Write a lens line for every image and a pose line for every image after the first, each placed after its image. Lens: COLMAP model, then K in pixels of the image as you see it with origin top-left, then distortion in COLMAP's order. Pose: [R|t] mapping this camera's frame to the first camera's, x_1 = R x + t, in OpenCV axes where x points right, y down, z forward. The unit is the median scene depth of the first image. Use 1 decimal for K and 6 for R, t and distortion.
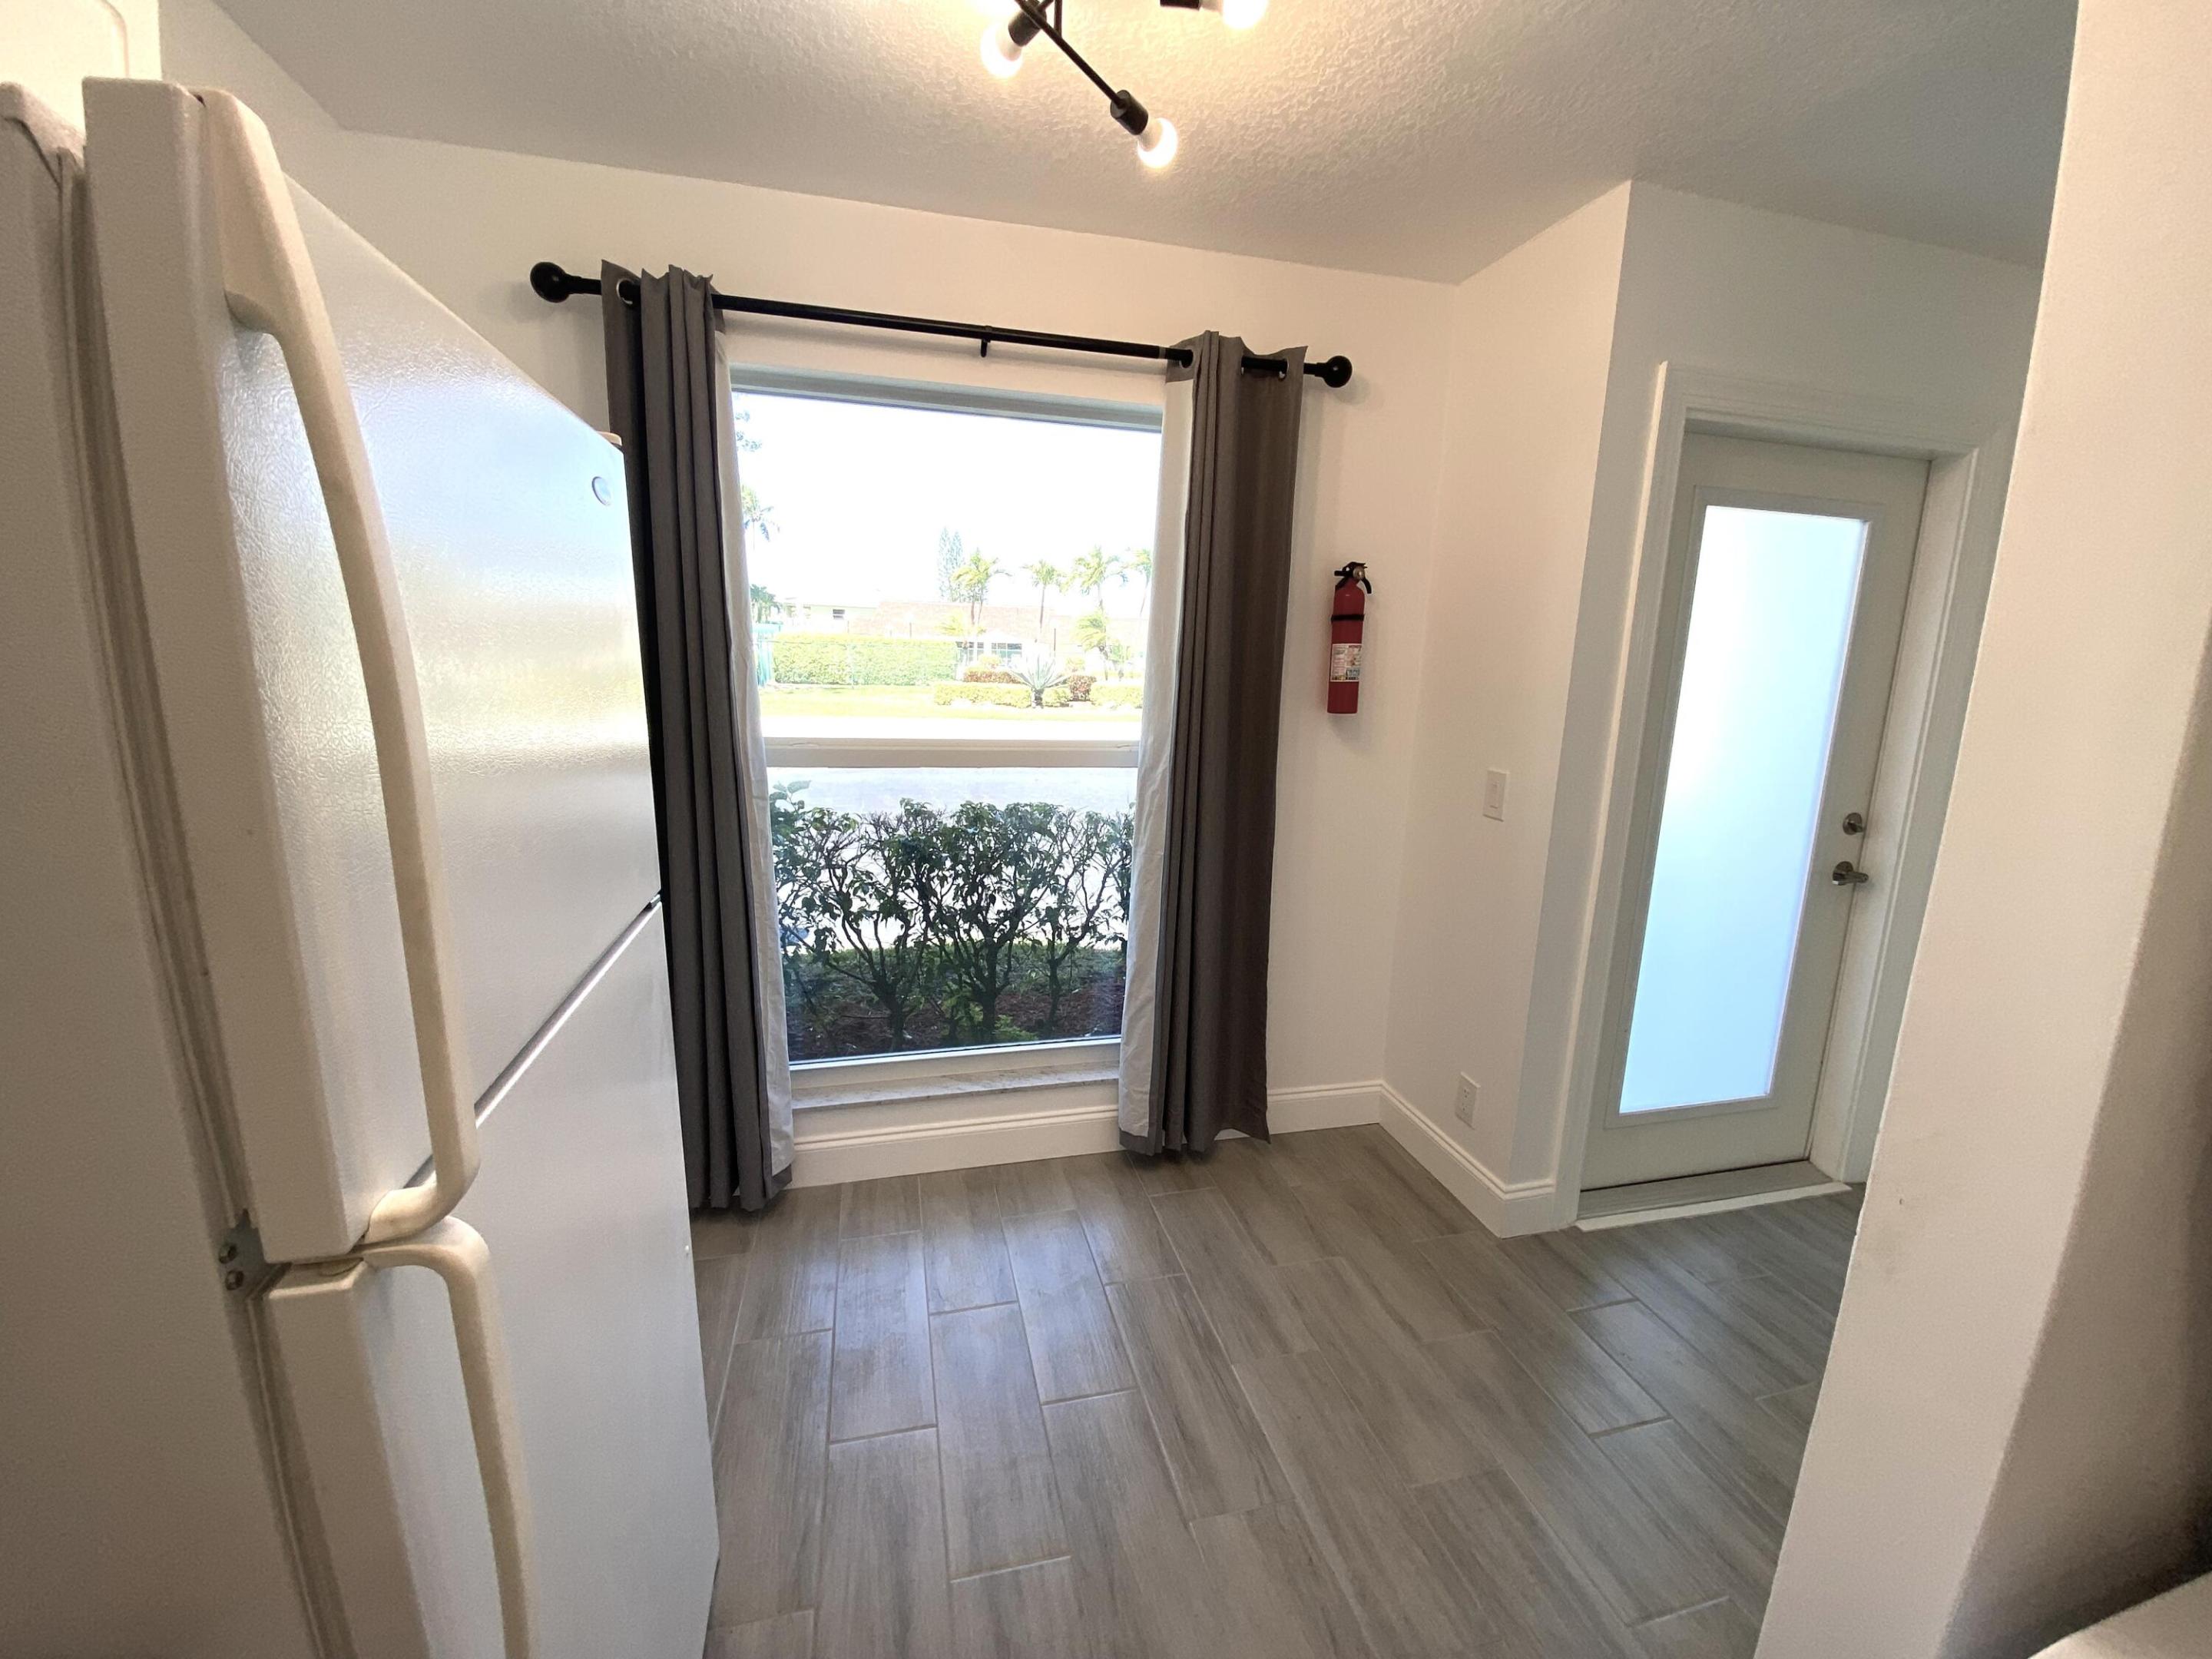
lens RADIAL K [[888.4, 0, 1106.9], [0, 888.4, 820.1], [0, 0, 1]] dist [0.042975, -0.027997]
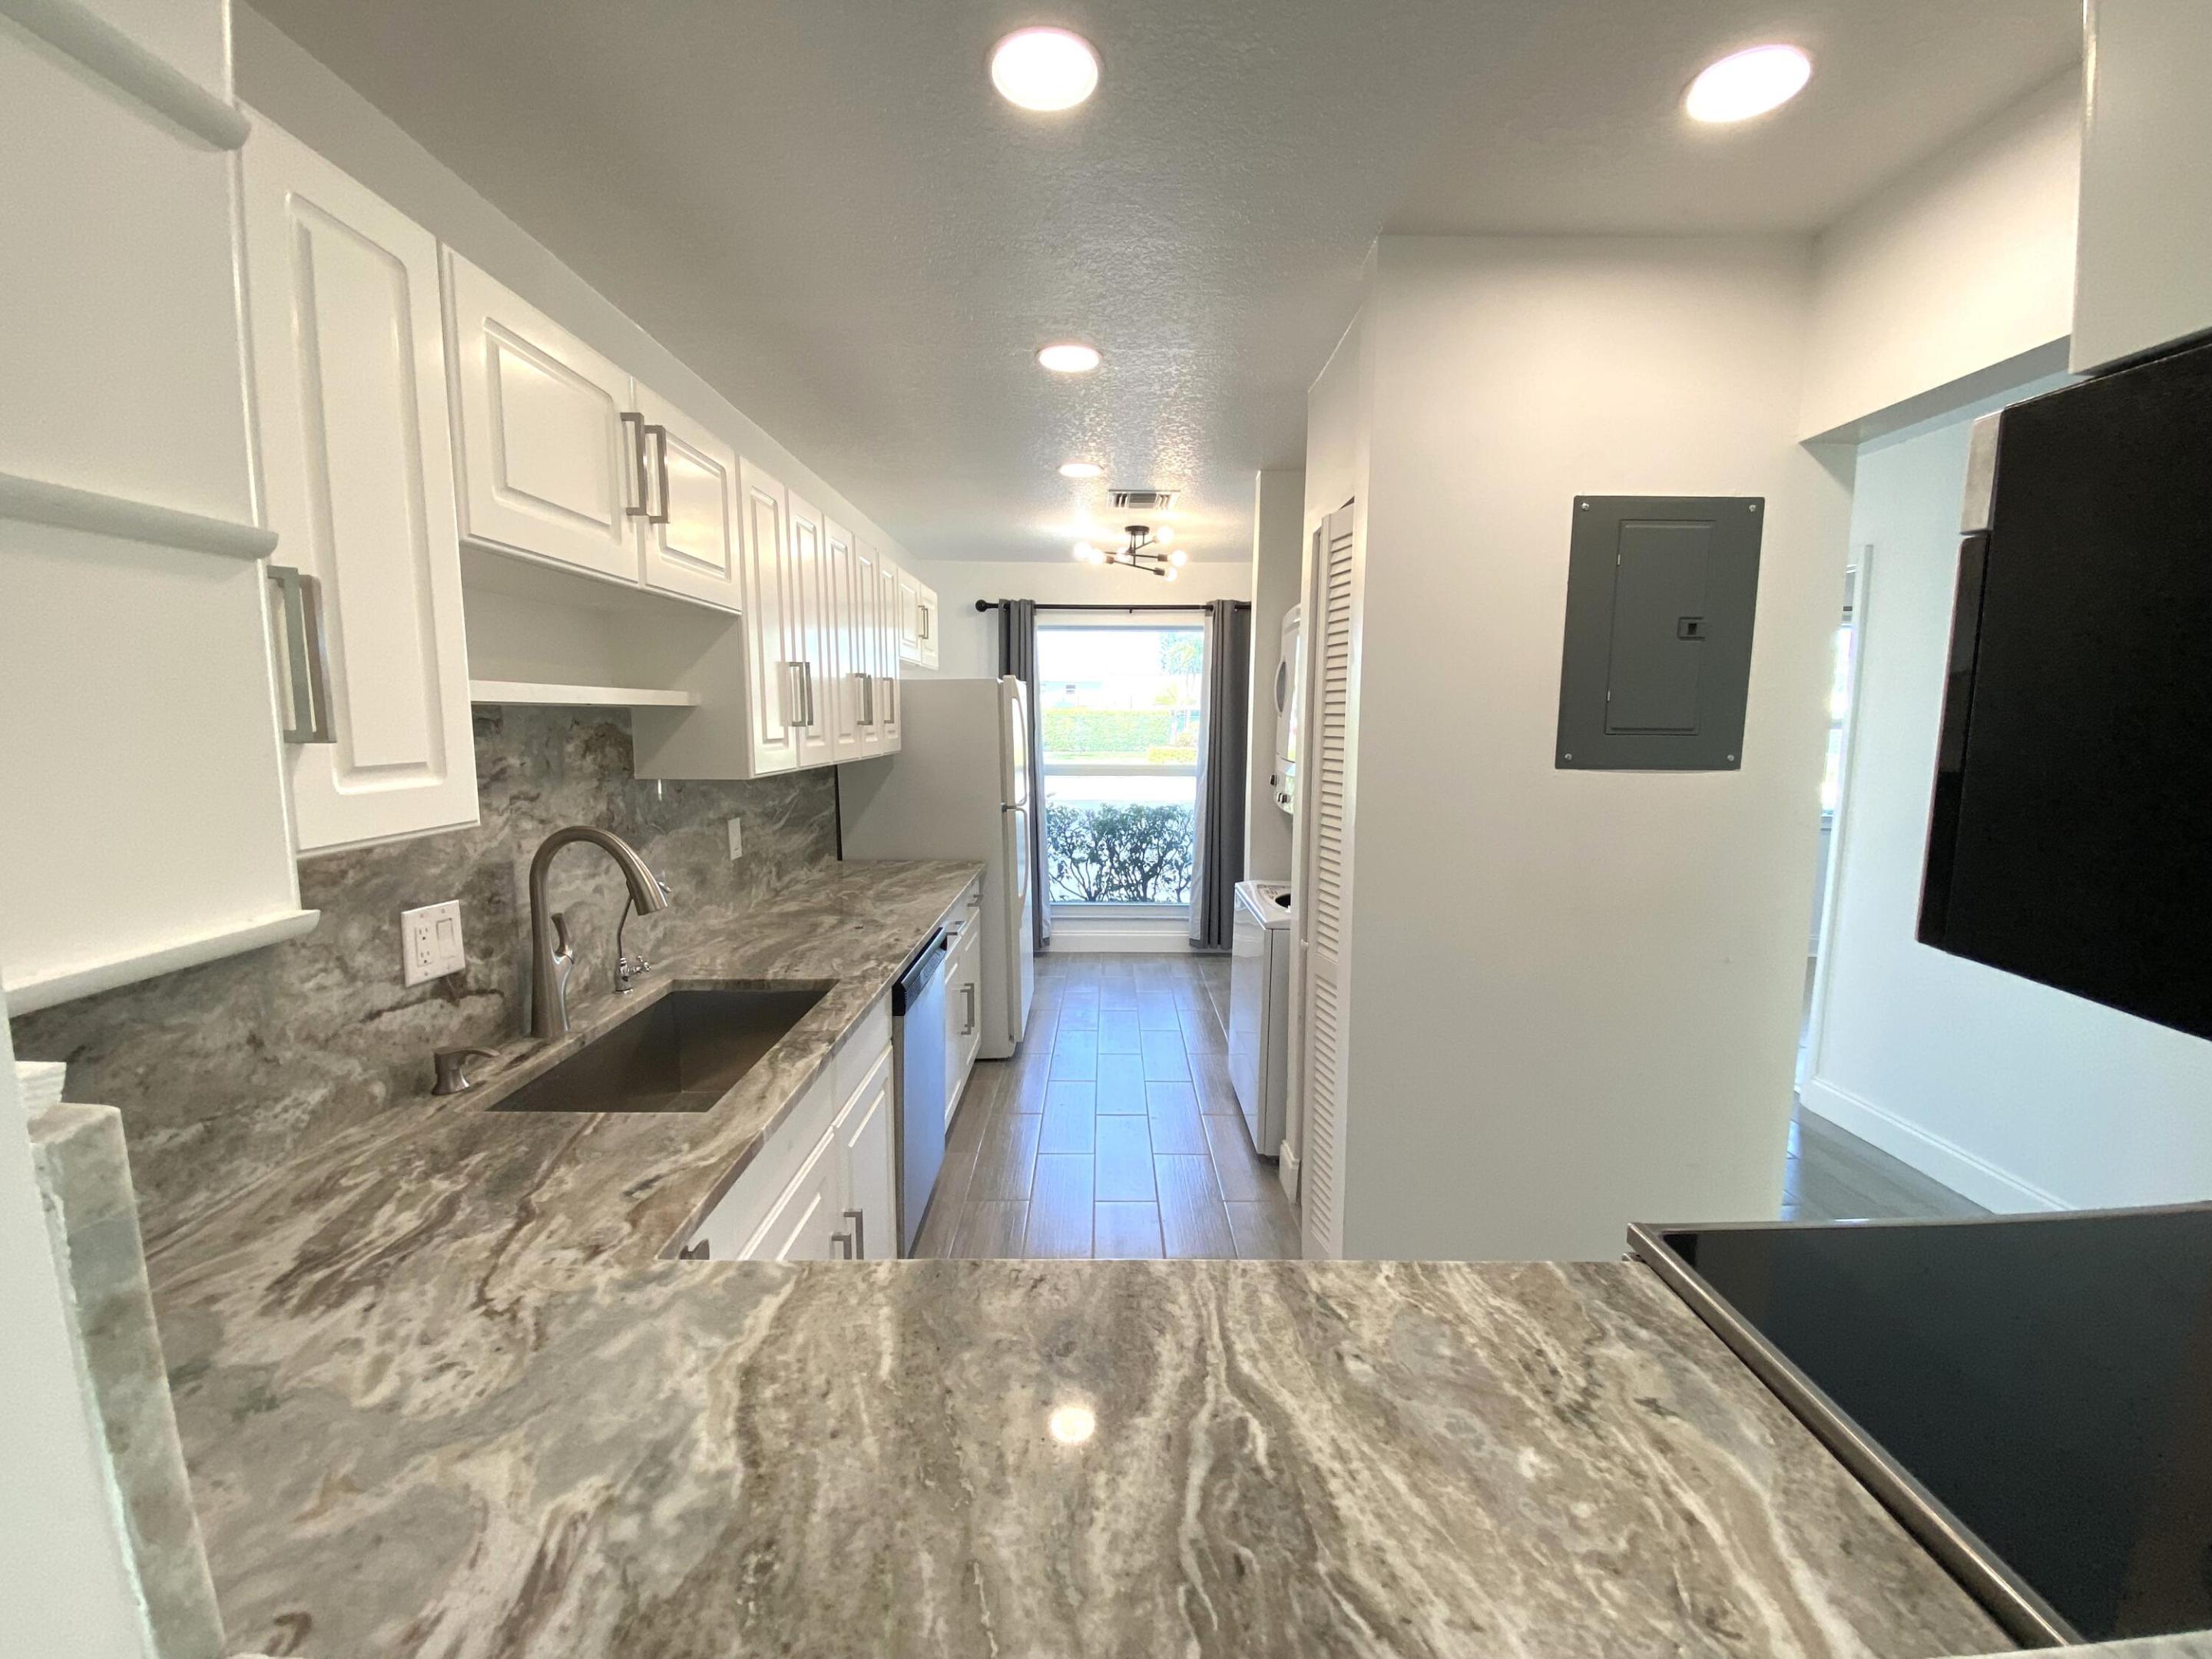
lens RADIAL K [[876.6, 0, 1102.3], [0, 876.6, 824.1], [0, 0, 1]] dist [0.023078, -0.026697]
pose [[0.968696, 0.007356, -0.248140, 0.253396], [-0.024034, 0.997644, -0.064252, 0.150399], [0.247083, 0.068204, 0.966591, -0.866990]]
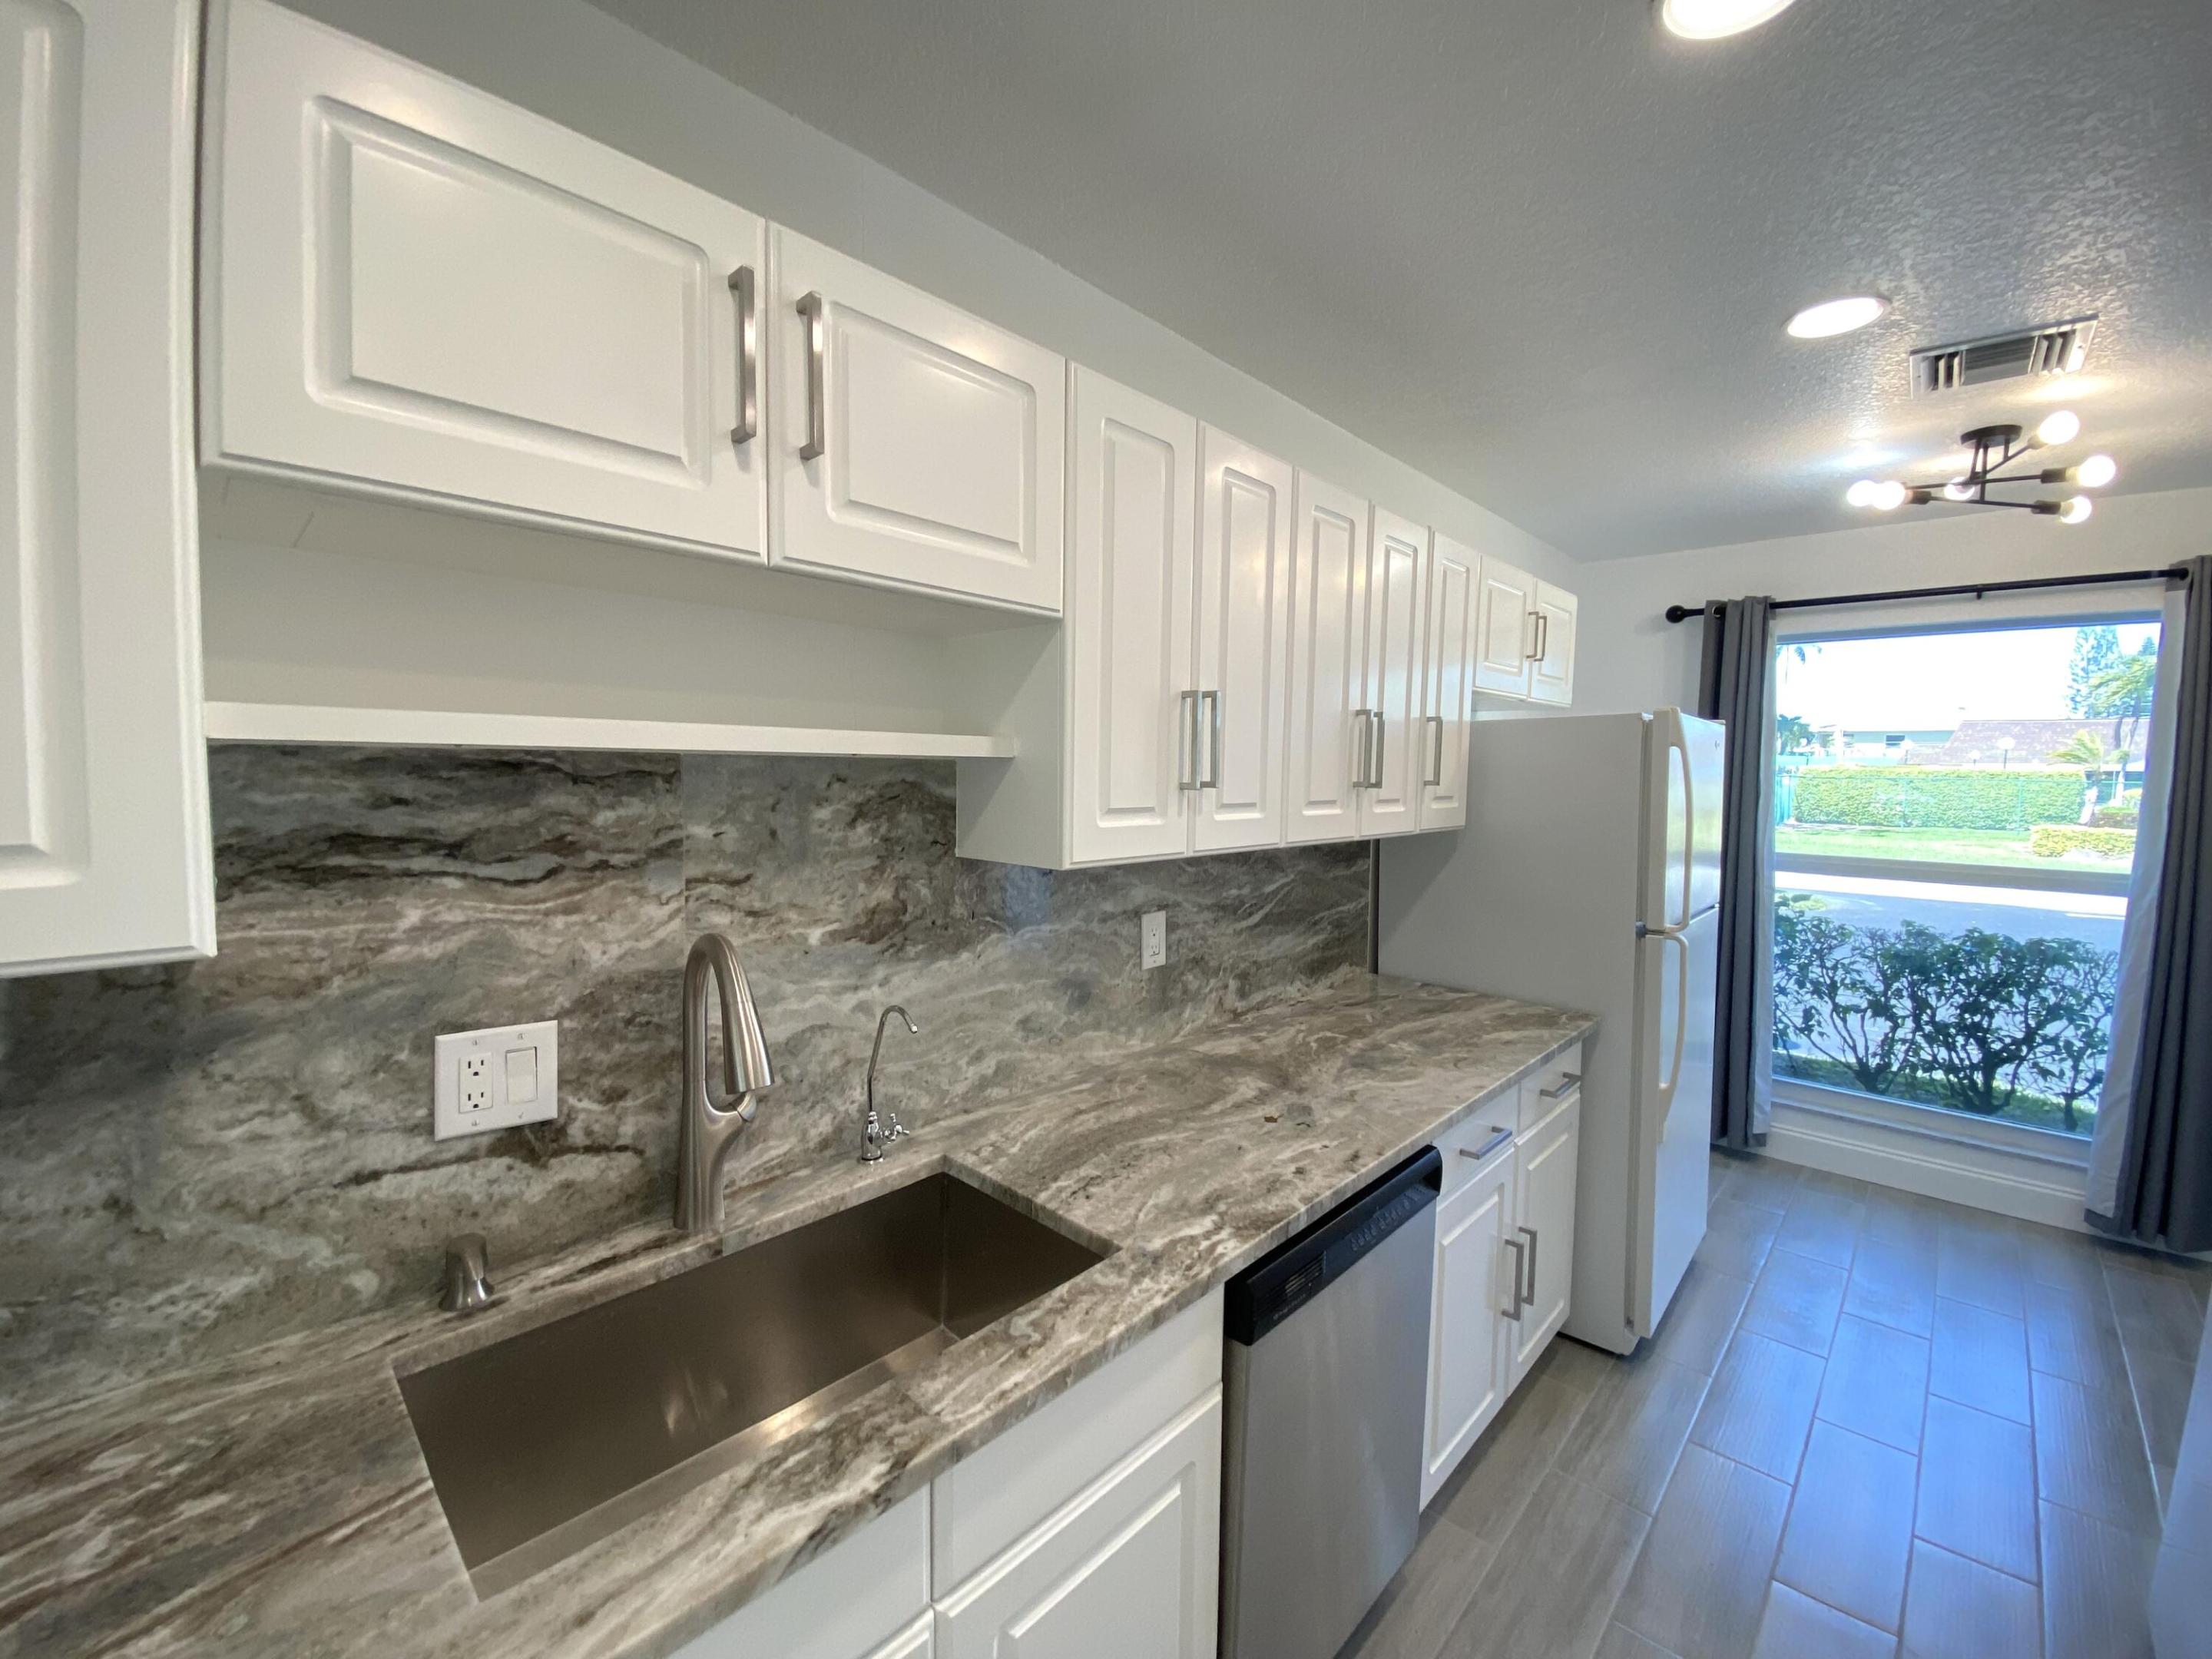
lens RADIAL K [[886.9, 0, 1103.9], [0, 886.9, 821.9], [0, 0, 1]] dist [0.024077, -0.022771]
pose [[0.531388, 0.033554, -0.846463, 0.208325], [-0.156295, 0.985945, -0.059035, 0.086080], [0.832585, 0.163668, 0.529164, -0.541651]]
